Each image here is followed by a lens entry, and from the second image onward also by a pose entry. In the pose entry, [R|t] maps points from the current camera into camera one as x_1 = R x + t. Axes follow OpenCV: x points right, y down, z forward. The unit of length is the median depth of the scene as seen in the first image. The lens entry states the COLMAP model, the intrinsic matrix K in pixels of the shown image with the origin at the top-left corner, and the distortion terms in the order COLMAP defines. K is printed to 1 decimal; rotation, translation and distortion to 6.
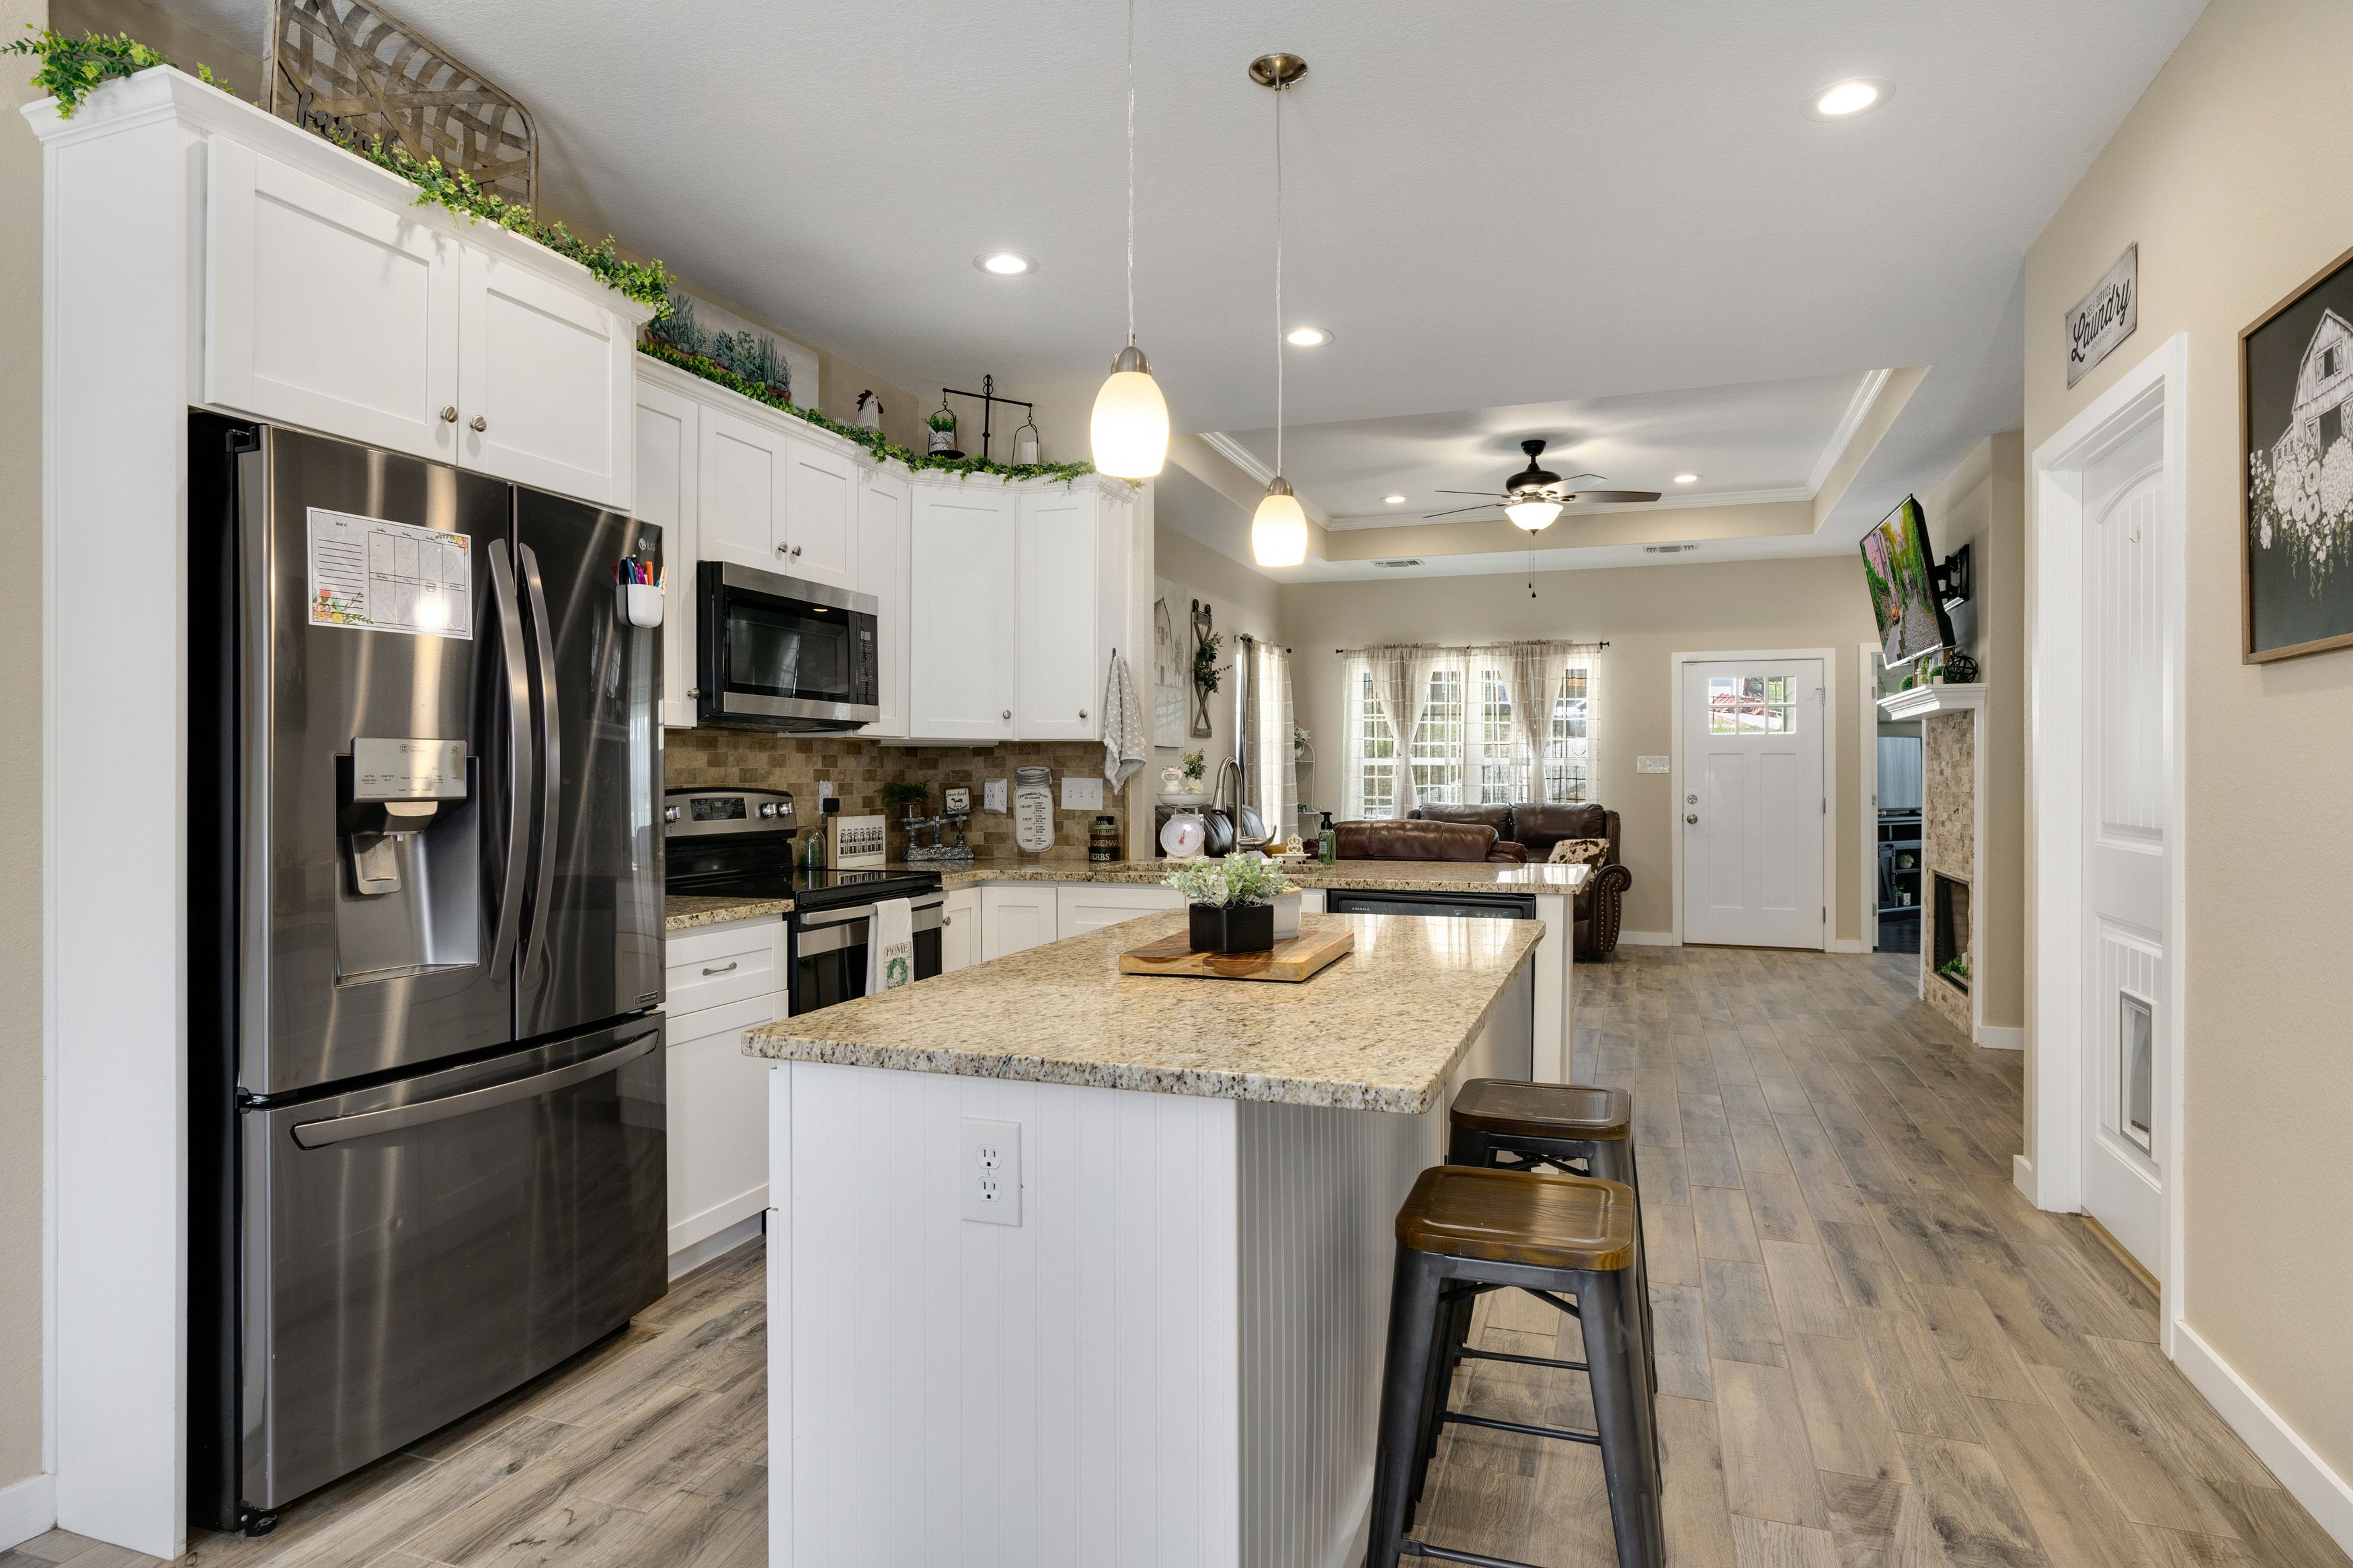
lens RADIAL K [[1310.2, 0, 1193.5], [0, 1310.2, 765.3], [0, 0, 1]] dist [-0.003826, 0.002493]
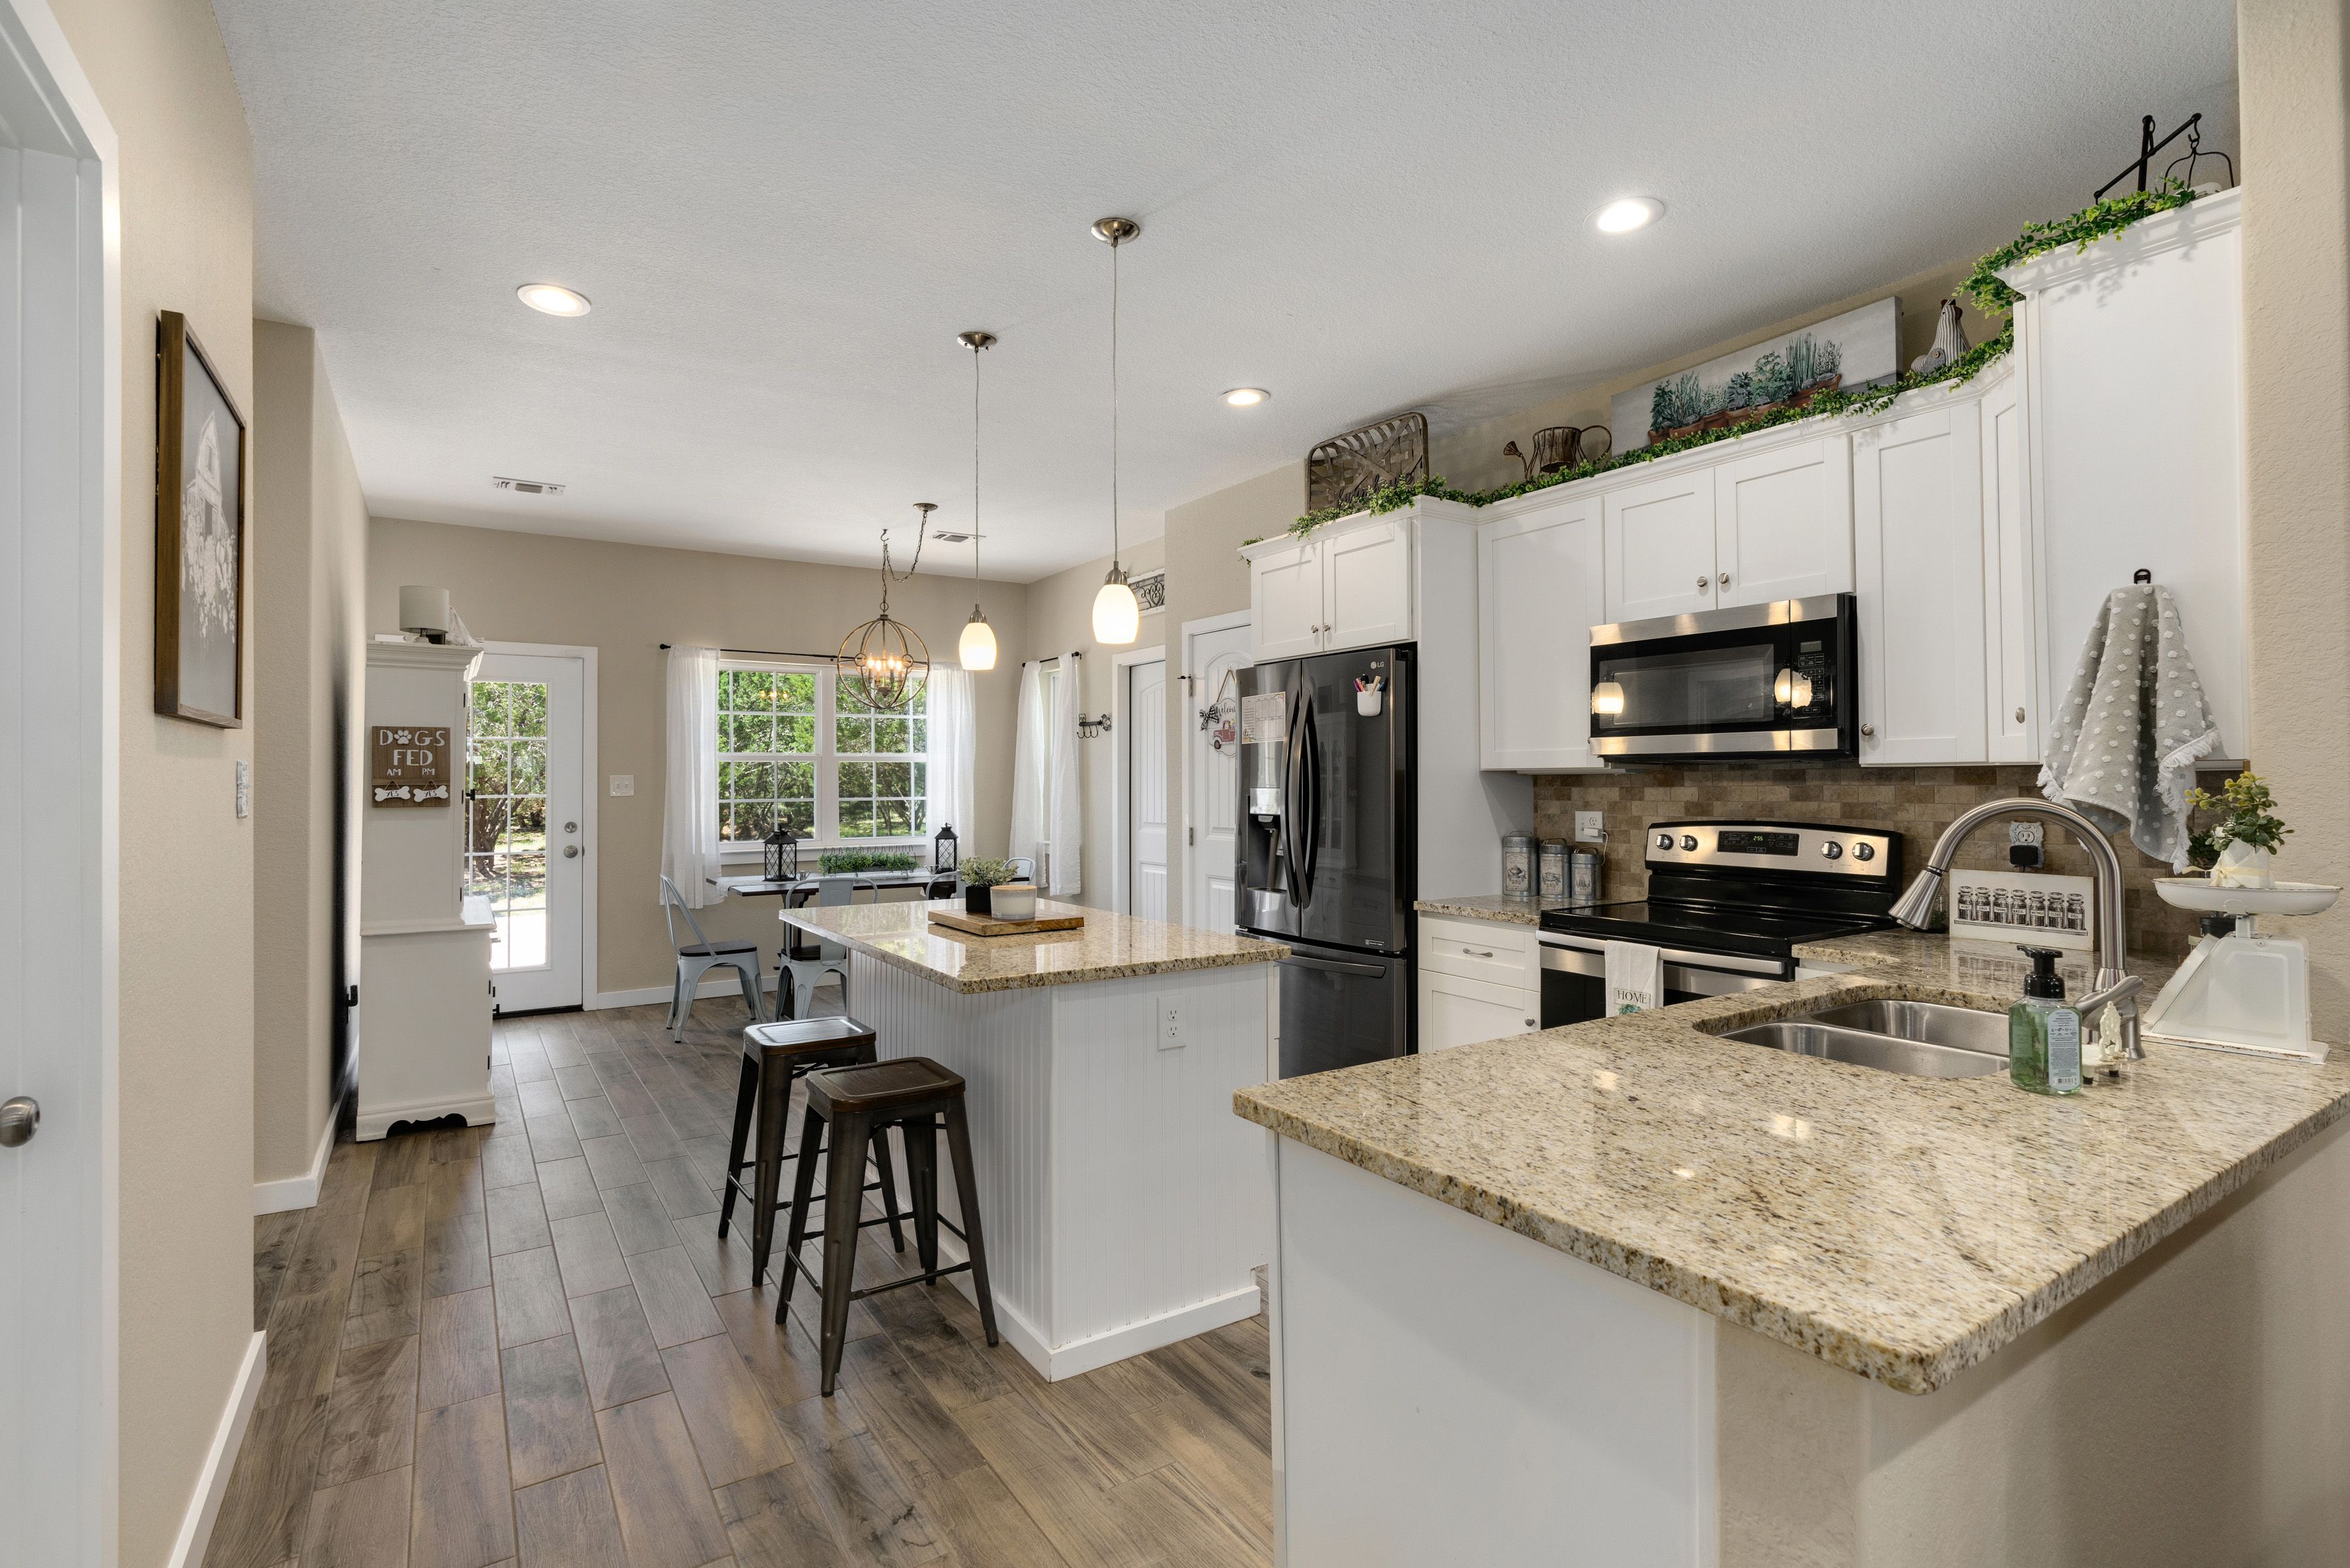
lens RADIAL K [[1116.7, 0, 1168.6], [0, 1116.7, 760.3], [0, 0, 1]] dist [-0.007828, 0.002613]
pose [[-0.617678, -0.010499, -0.786361, 0.513897], [0.009993, 0.999725, -0.021197, -0.014400], [0.786368, -0.020951, -0.617403, 1.024464]]
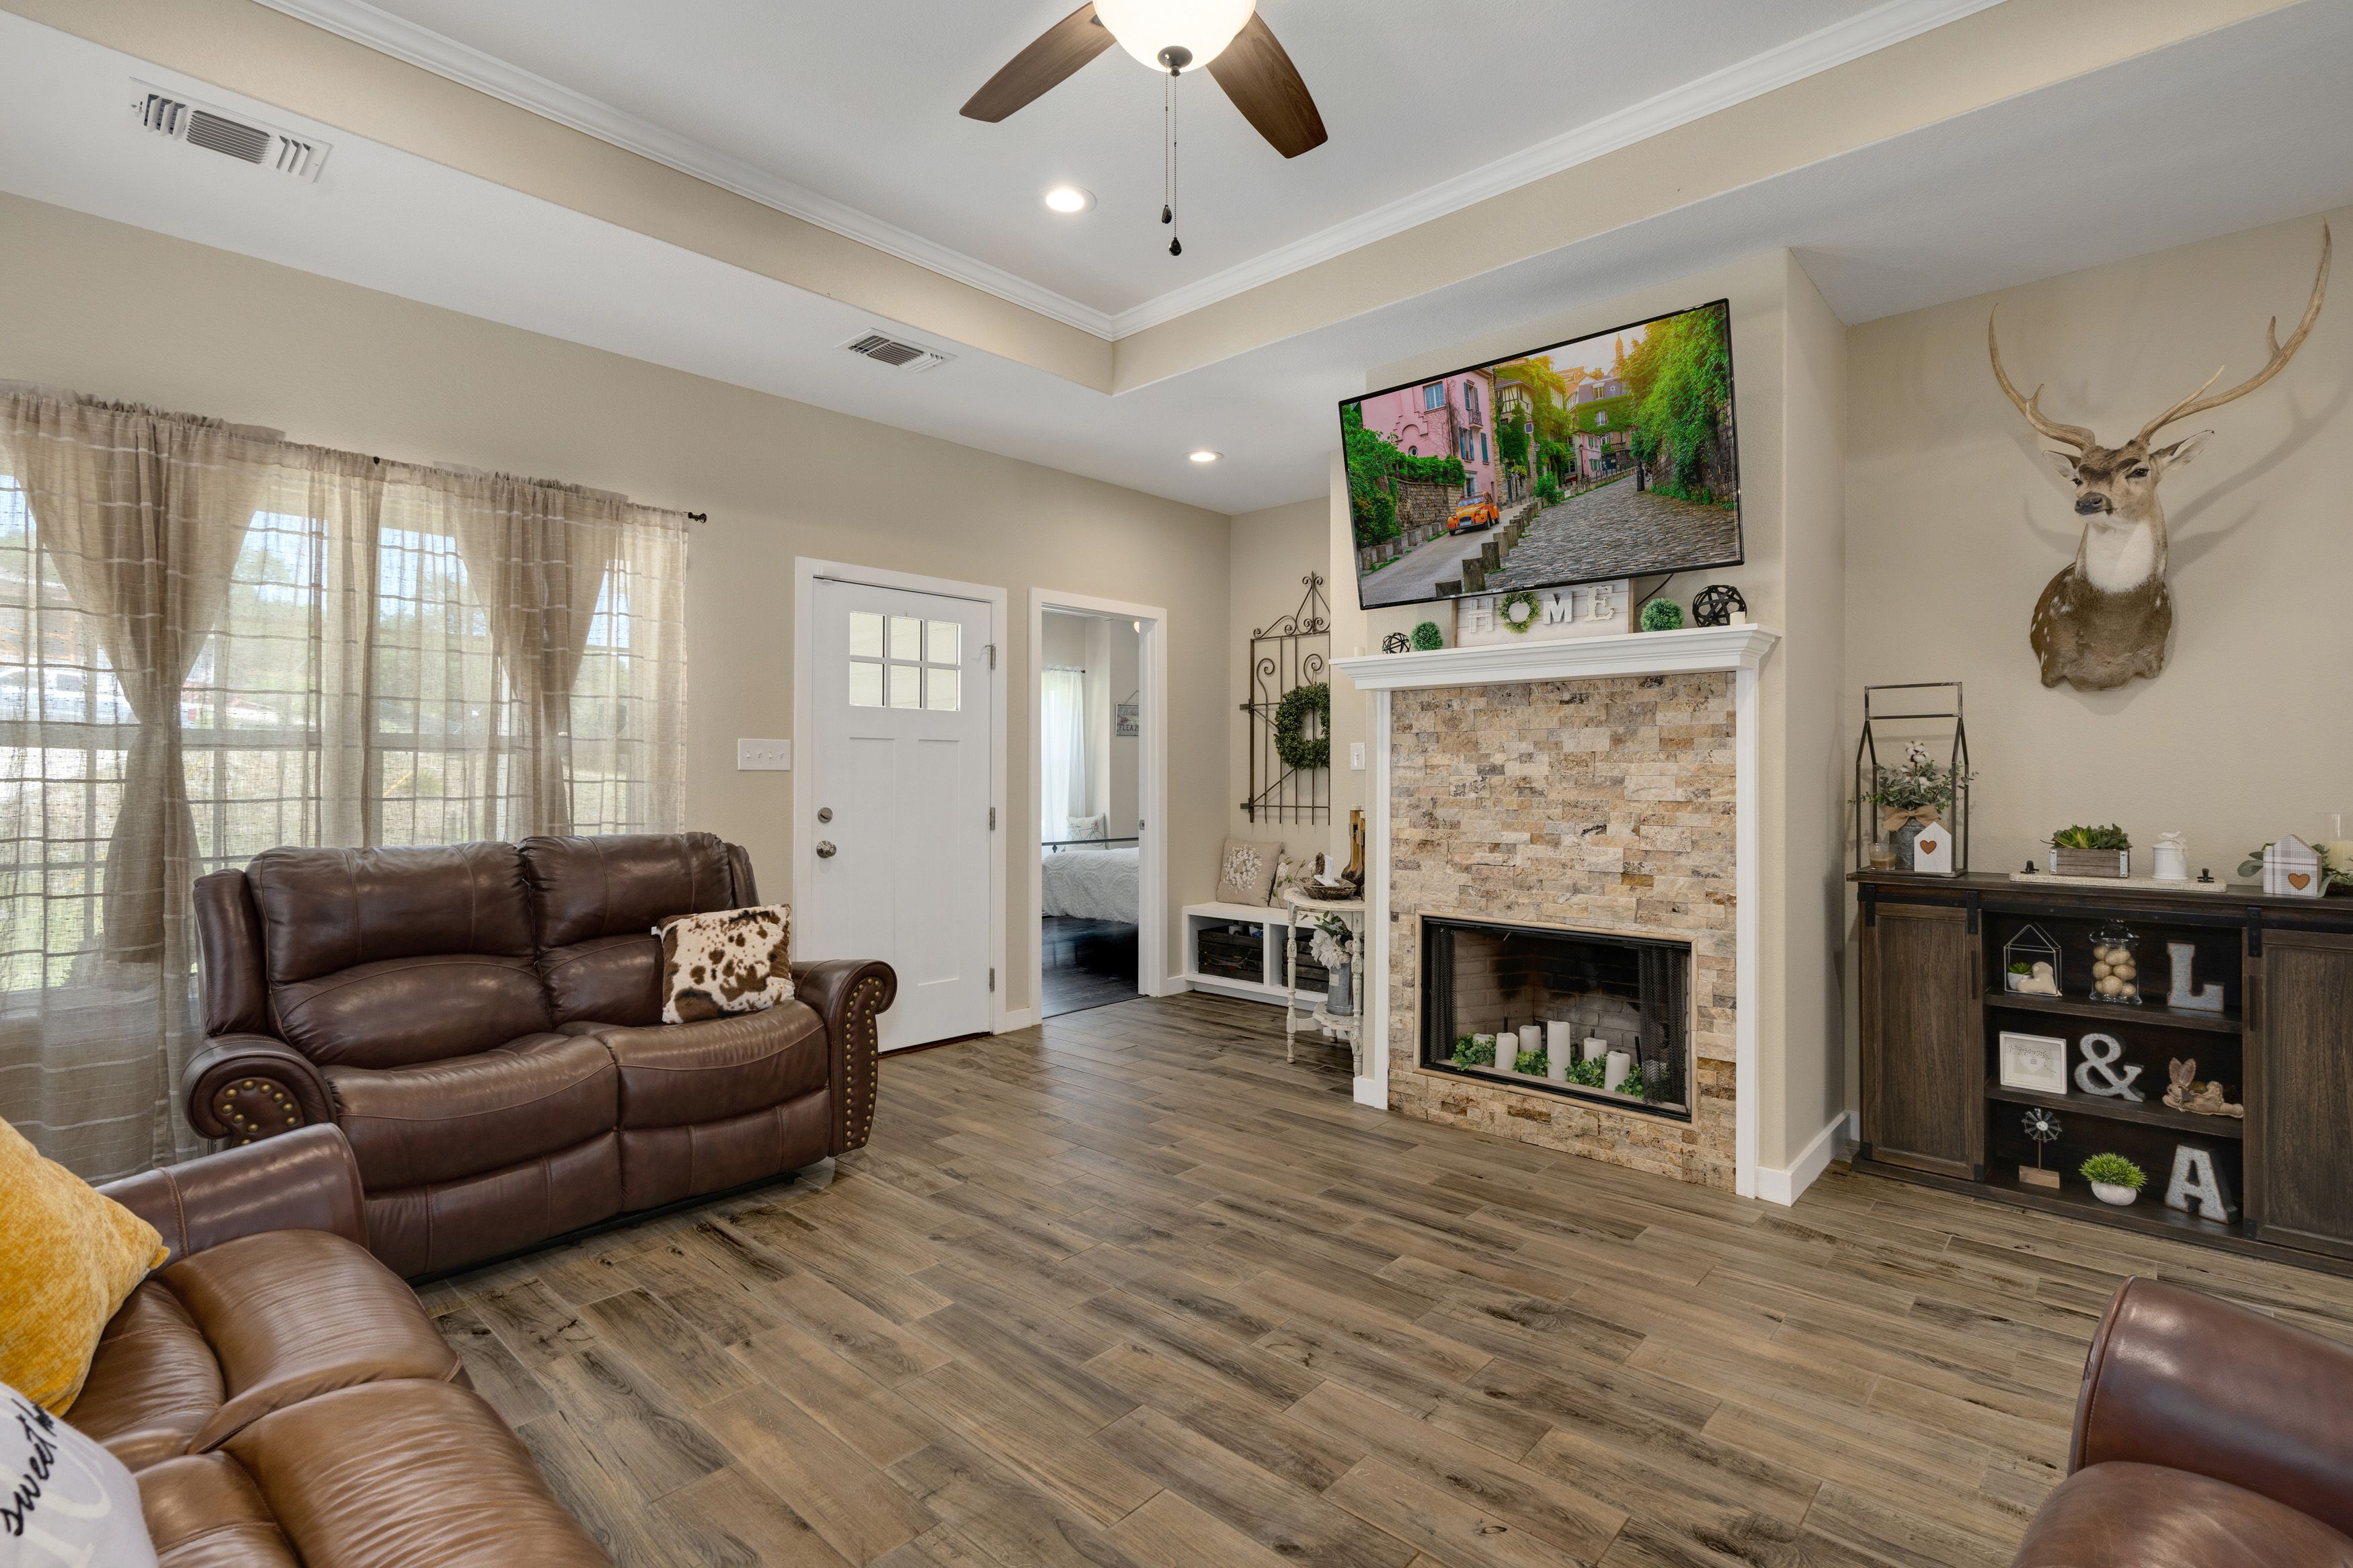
lens RADIAL K [[1090.7, 0, 1180.6], [0, 1090.7, 767.7], [0, 0, 1]] dist [-0.007299, 0.002163]
pose [[0.394769, 0.004355, 0.918770, 0.000254], [-0.008242, 0.999965, -0.001199, 0.008603], [-0.918743, -0.007099, 0.394791, 1.364092]]
